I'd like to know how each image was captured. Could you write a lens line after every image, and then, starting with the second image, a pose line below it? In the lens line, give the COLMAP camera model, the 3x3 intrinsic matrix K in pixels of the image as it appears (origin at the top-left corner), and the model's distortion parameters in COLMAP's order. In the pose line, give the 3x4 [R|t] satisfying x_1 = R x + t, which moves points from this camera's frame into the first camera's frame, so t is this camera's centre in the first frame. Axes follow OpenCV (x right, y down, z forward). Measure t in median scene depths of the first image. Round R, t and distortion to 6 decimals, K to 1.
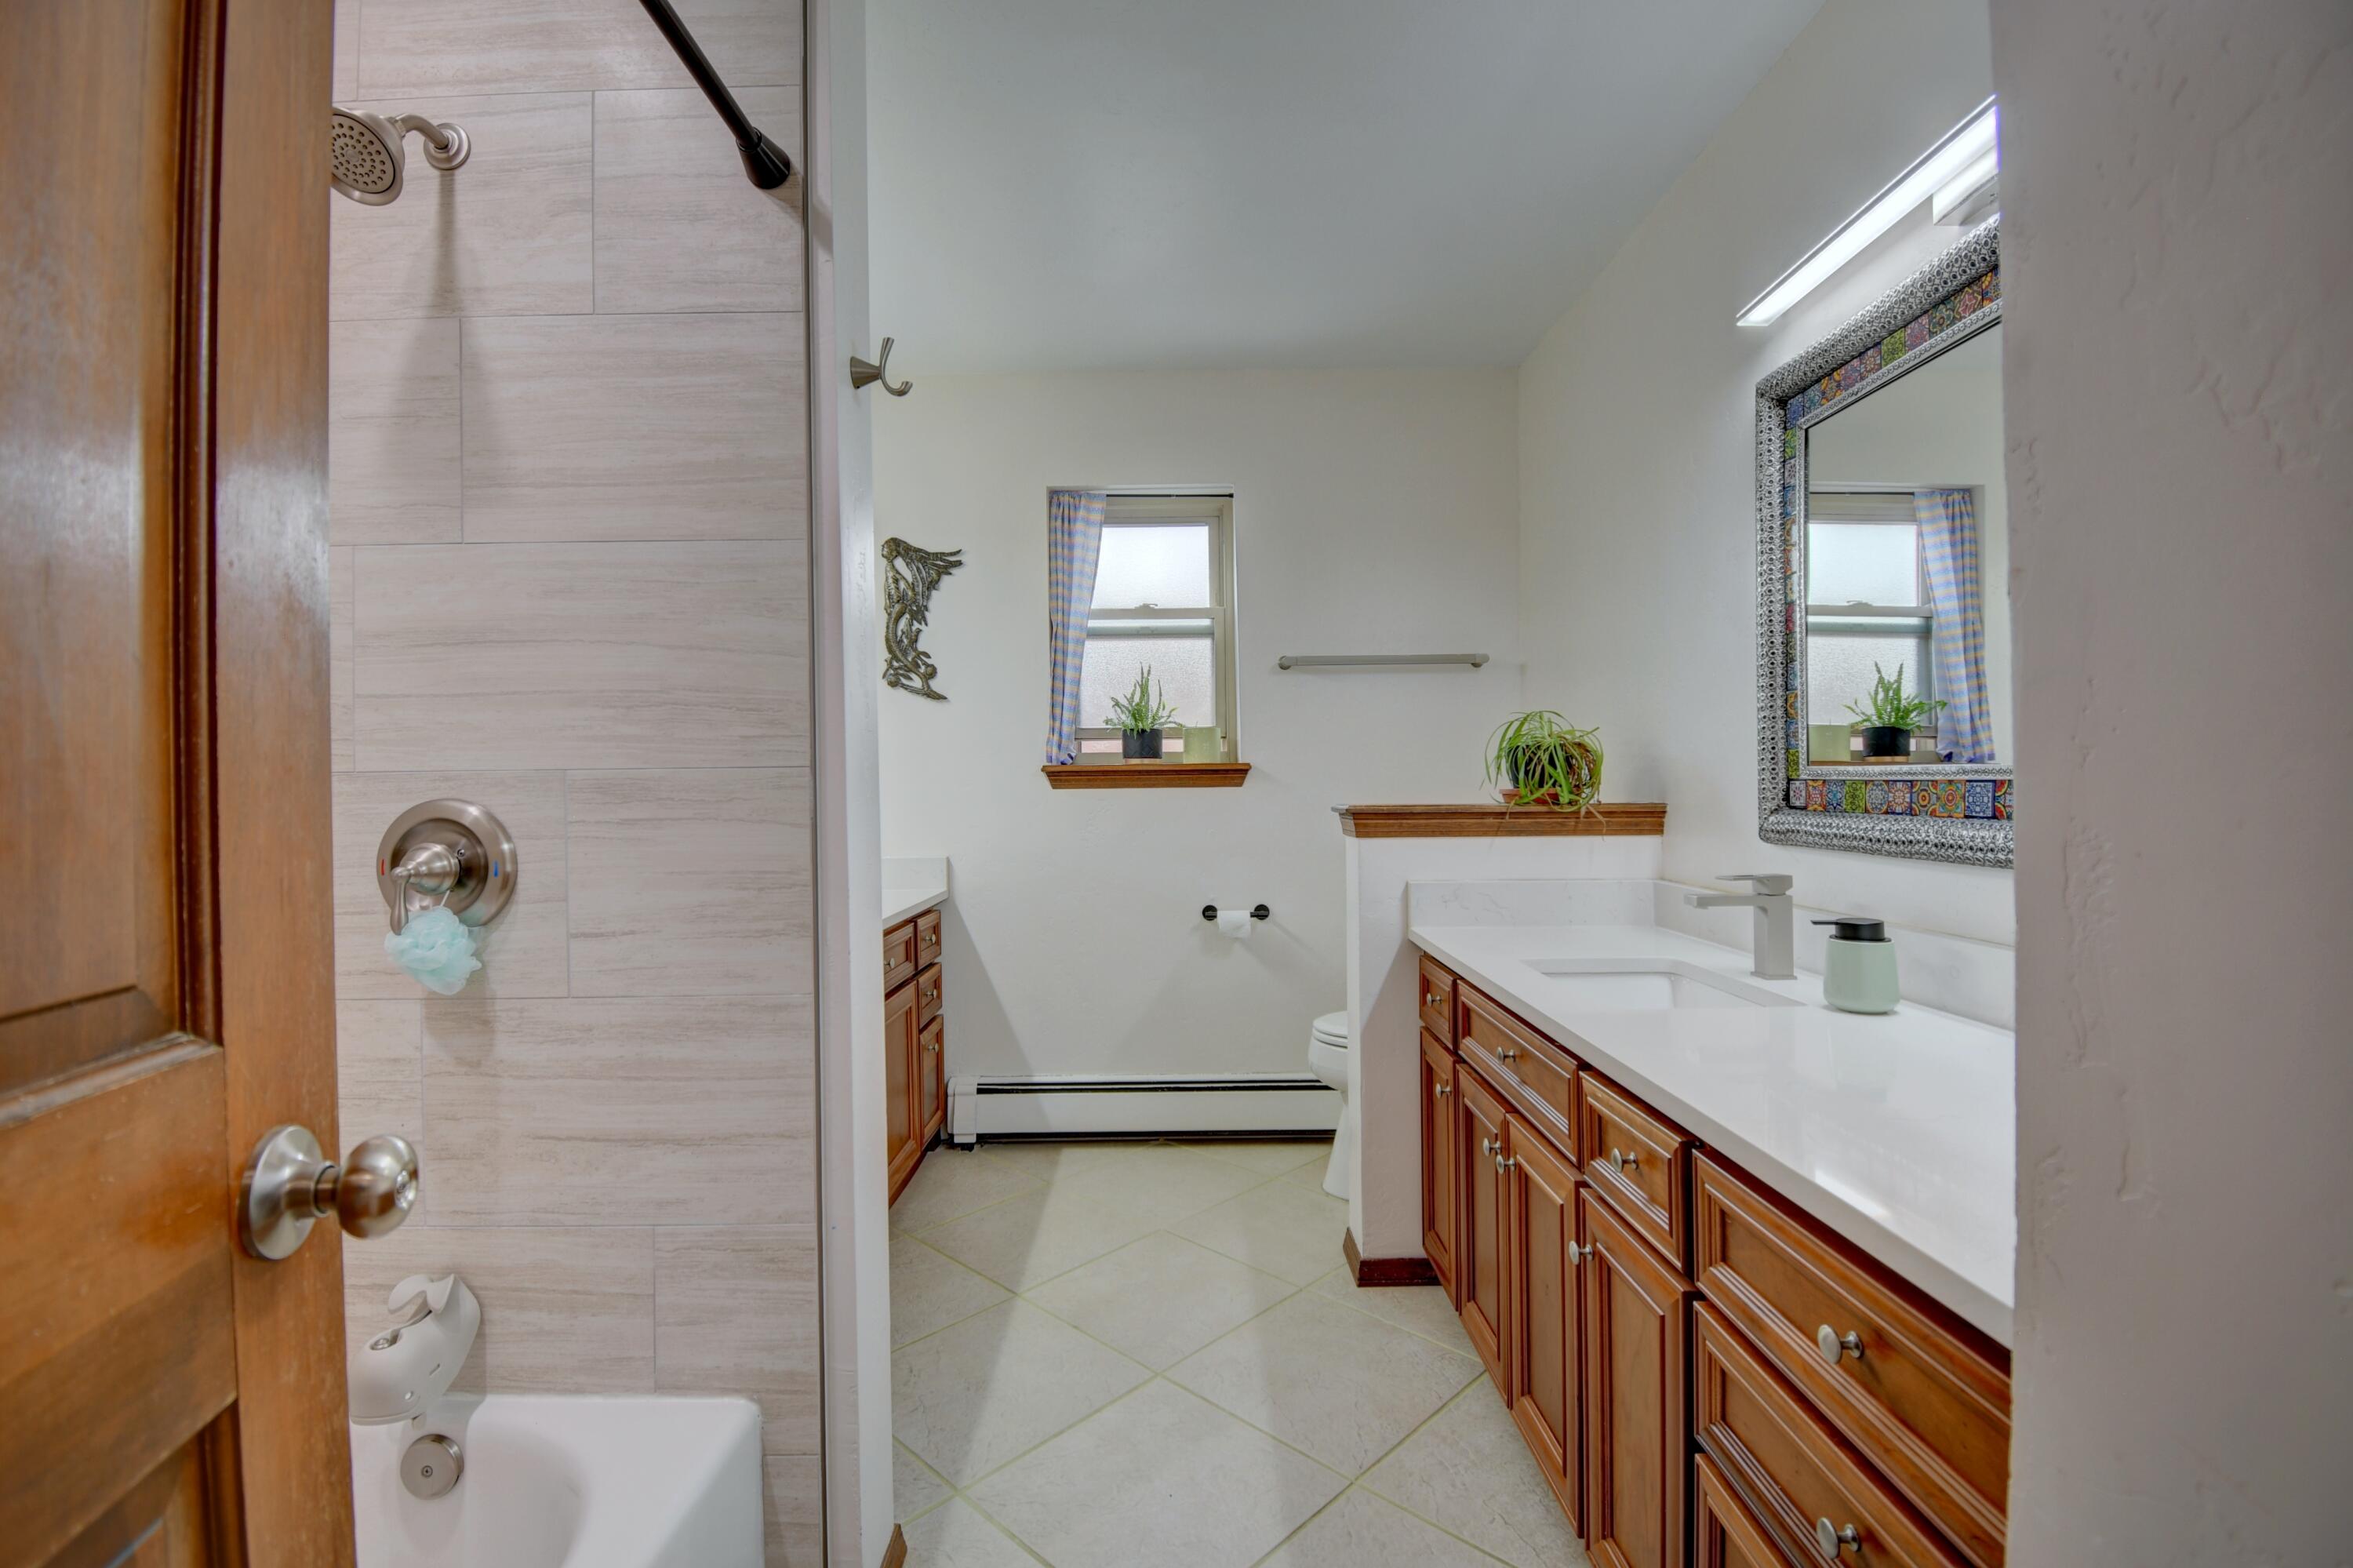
lens RADIAL K [[1032.6, 0, 1176.5], [0, 1032.6, 784.0], [0, 0, 1]] dist [0.001267, 0.000114]
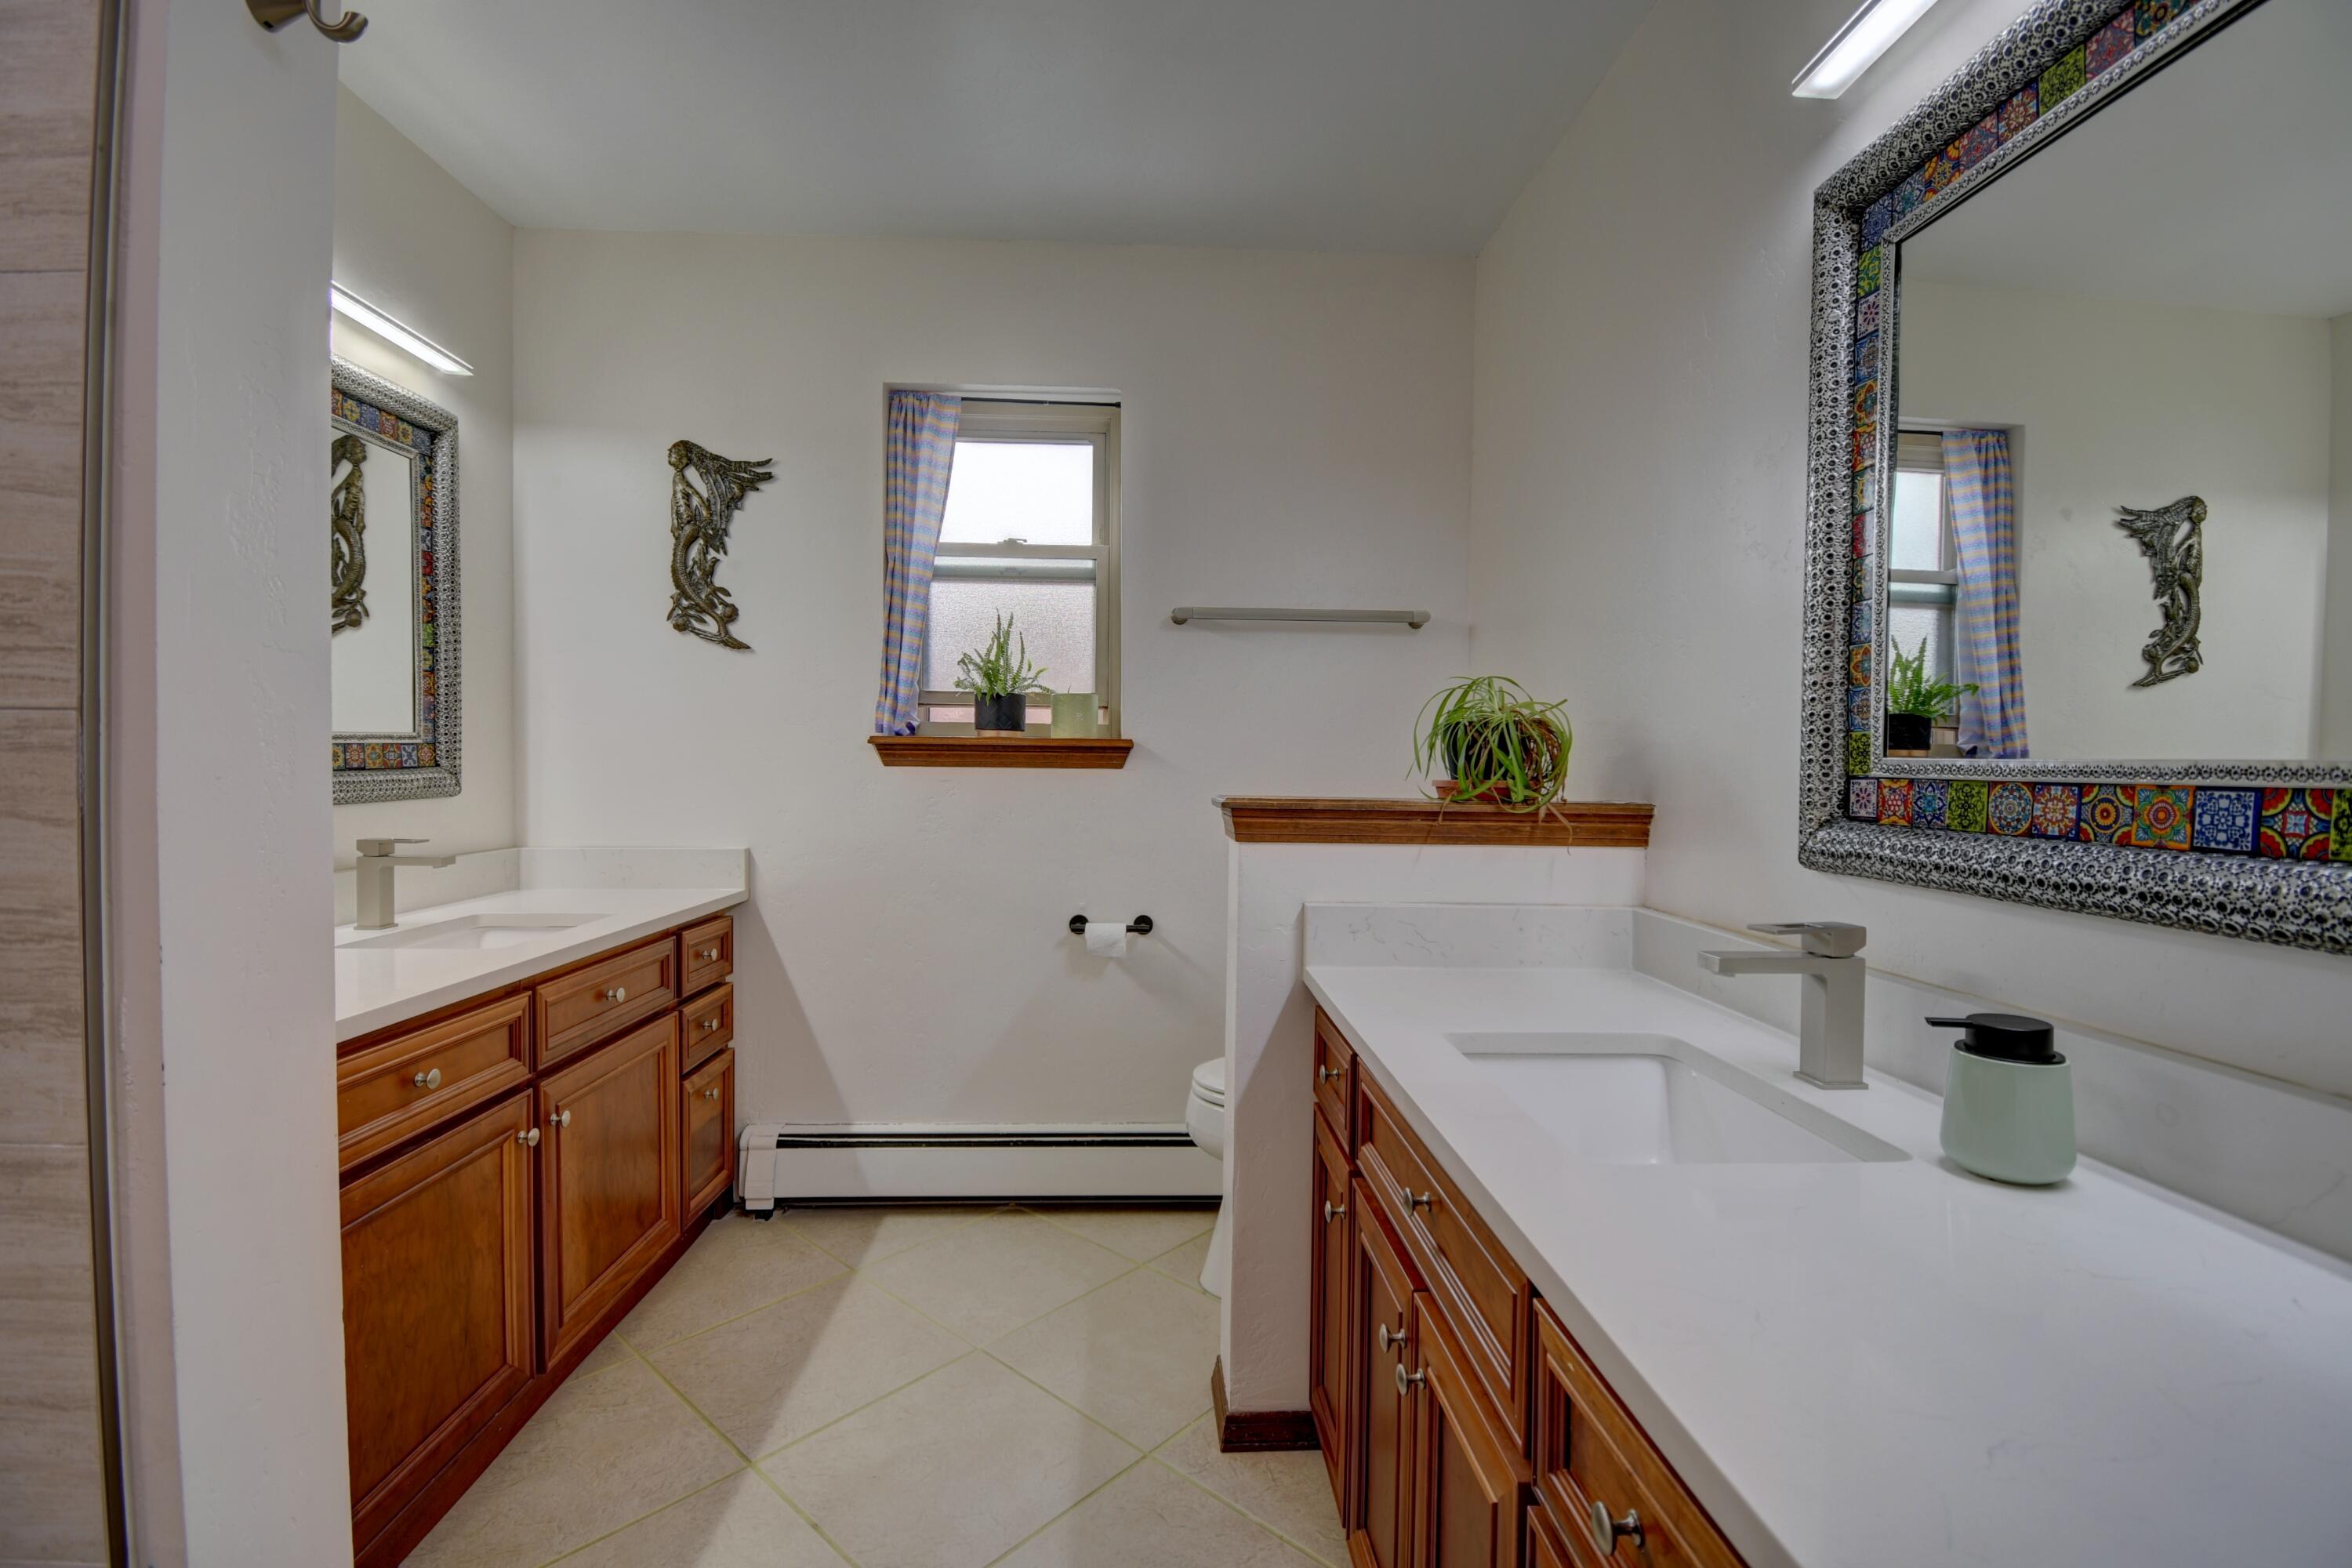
lens RADIAL K [[1040.0, 0, 1176.0], [0, 1040.0, 784.0], [0, 0, 1]] dist [0.001777, -0.010430]
pose [[0.998741, 0.022947, 0.044607, 0.094871], [-0.023758, 0.999561, 0.017727, -0.000974], [-0.044181, -0.018765, 0.998847, 0.259278]]
